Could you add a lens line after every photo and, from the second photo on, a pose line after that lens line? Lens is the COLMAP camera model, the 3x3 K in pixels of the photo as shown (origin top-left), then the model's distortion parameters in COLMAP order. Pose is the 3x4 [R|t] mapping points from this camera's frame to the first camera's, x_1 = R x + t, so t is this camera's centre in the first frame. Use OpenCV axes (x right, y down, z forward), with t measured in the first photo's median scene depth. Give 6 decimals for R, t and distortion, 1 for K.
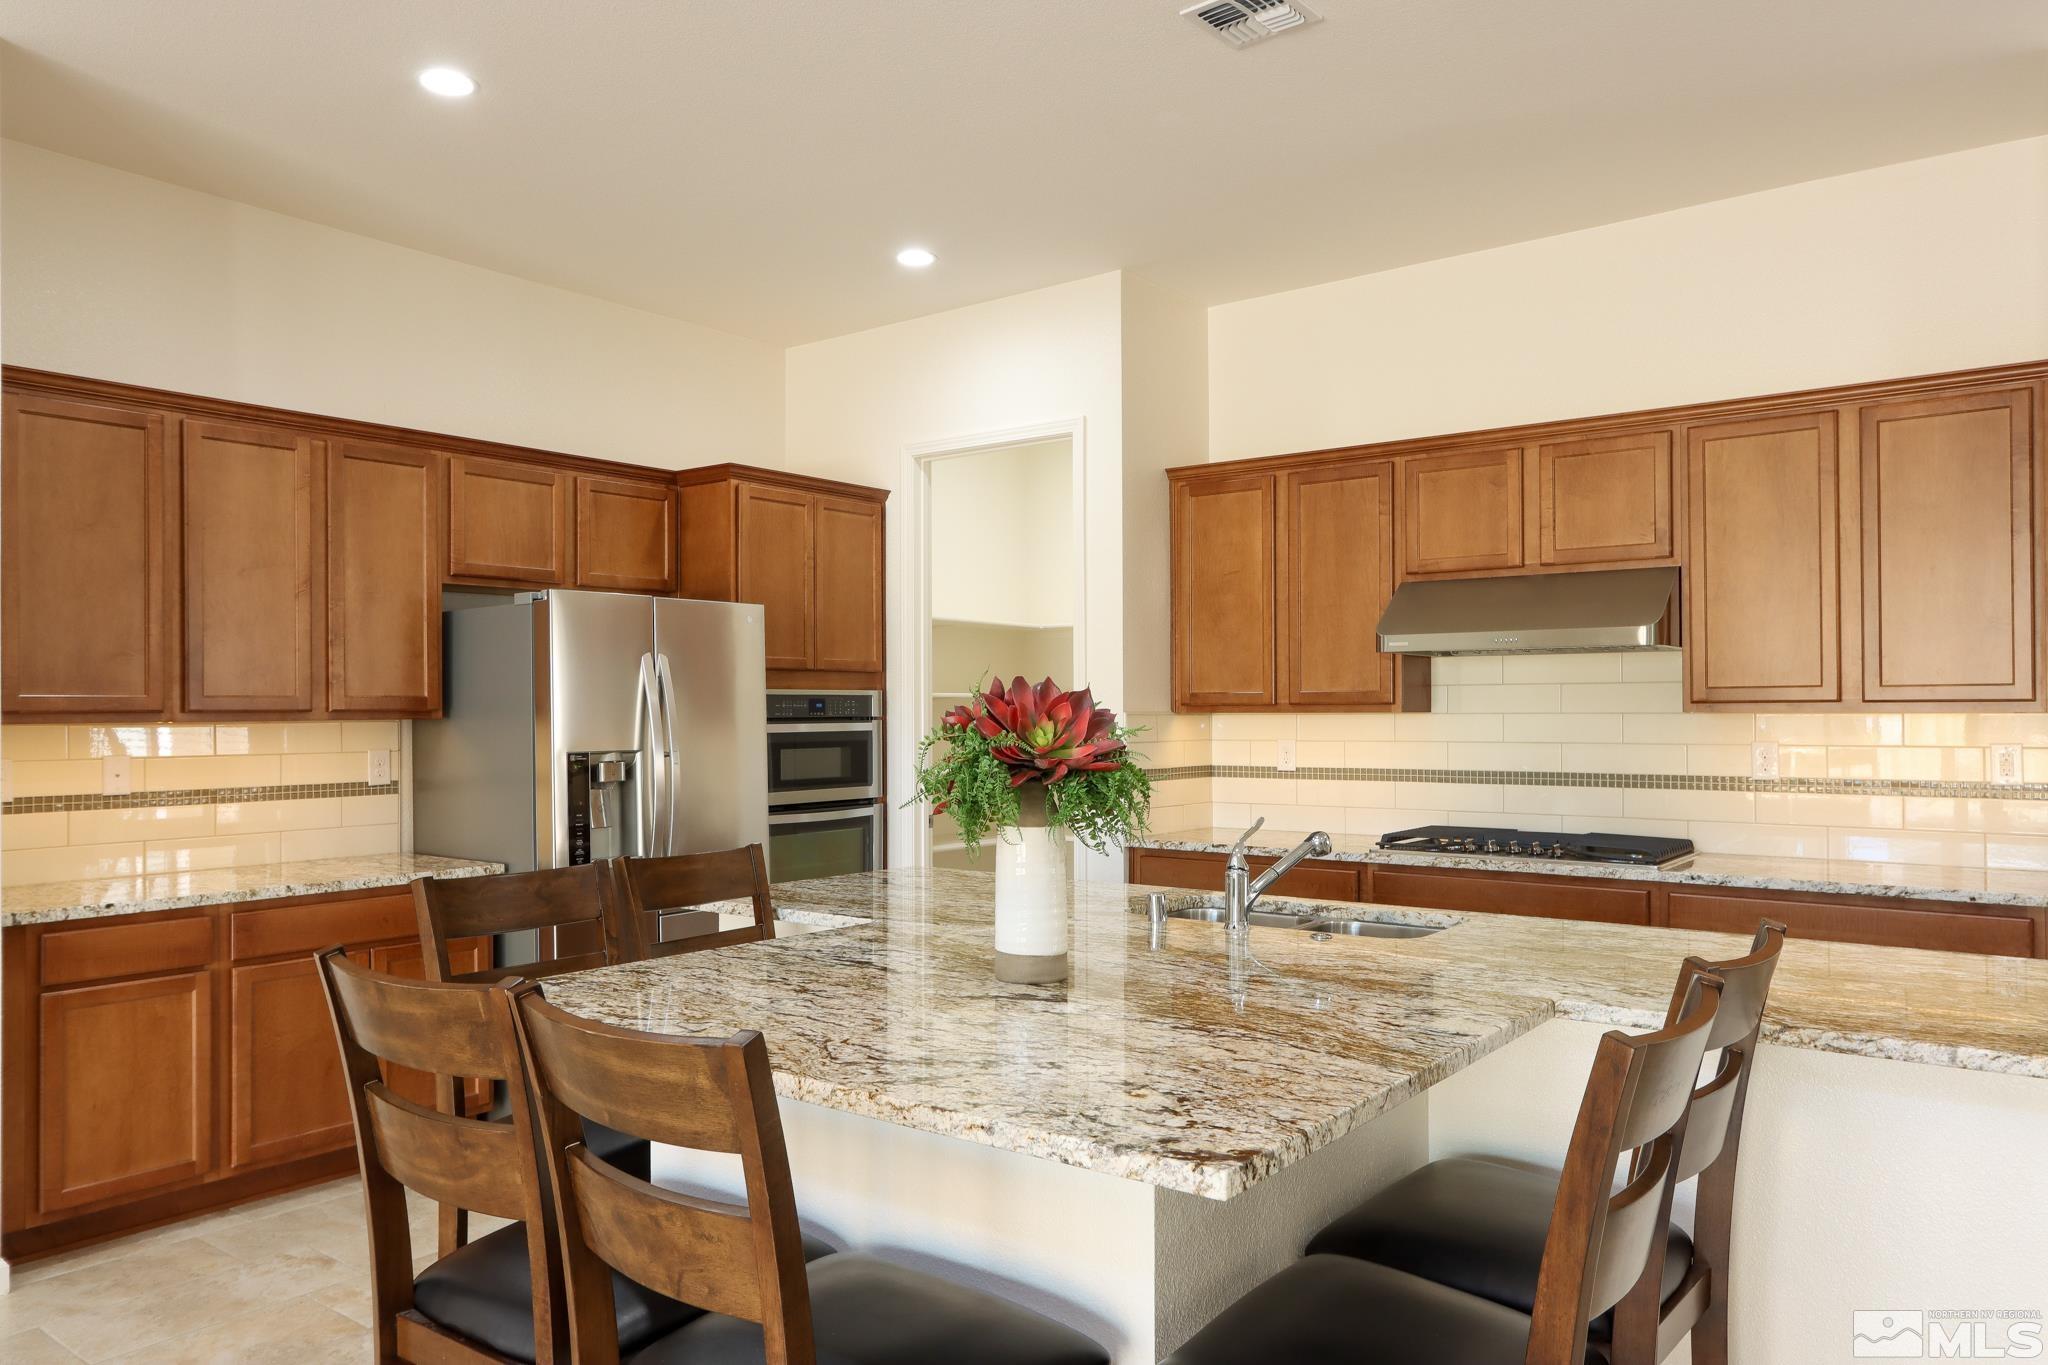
lens RADIAL K [[1352.6, 0, 1017.9], [0, 1352.6, 693.3], [0, 0, 1]] dist [-0.010236, 0.007440]
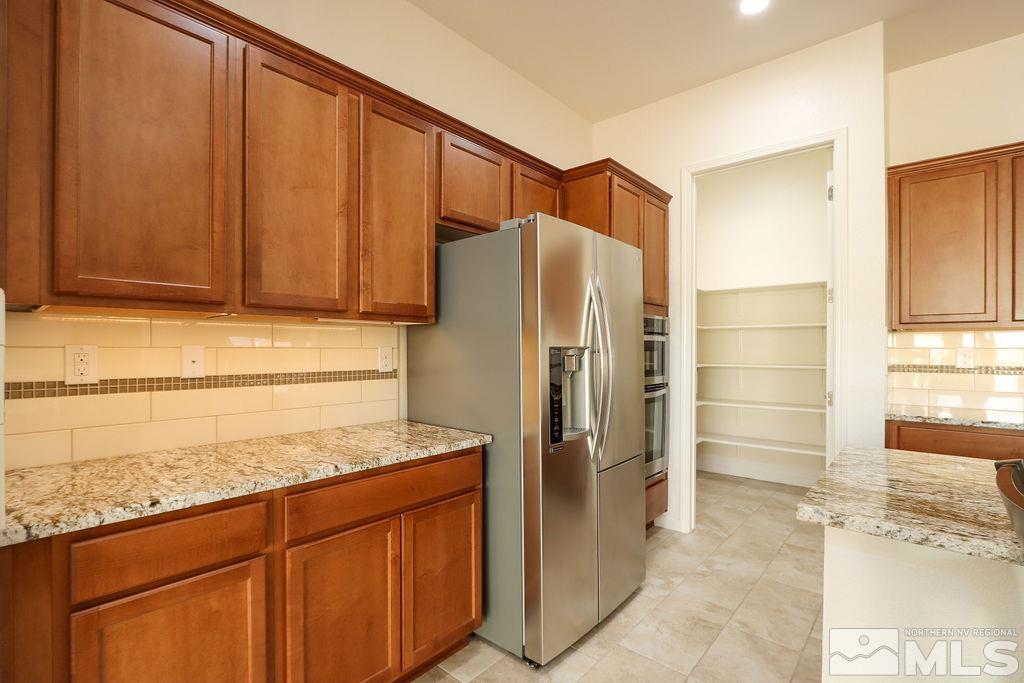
lens RADIAL K [[473.8, 0, 518.8], [0, 473.8, 346.7], [0, 0, 1]] dist [-0.018268, 0.001074]
pose [[0.998035, 0.007673, -0.062189, -0.338223], [-0.007106, 0.999931, 0.009342, 0.040079], [0.062256, -0.008882, 0.998021, 0.576425]]
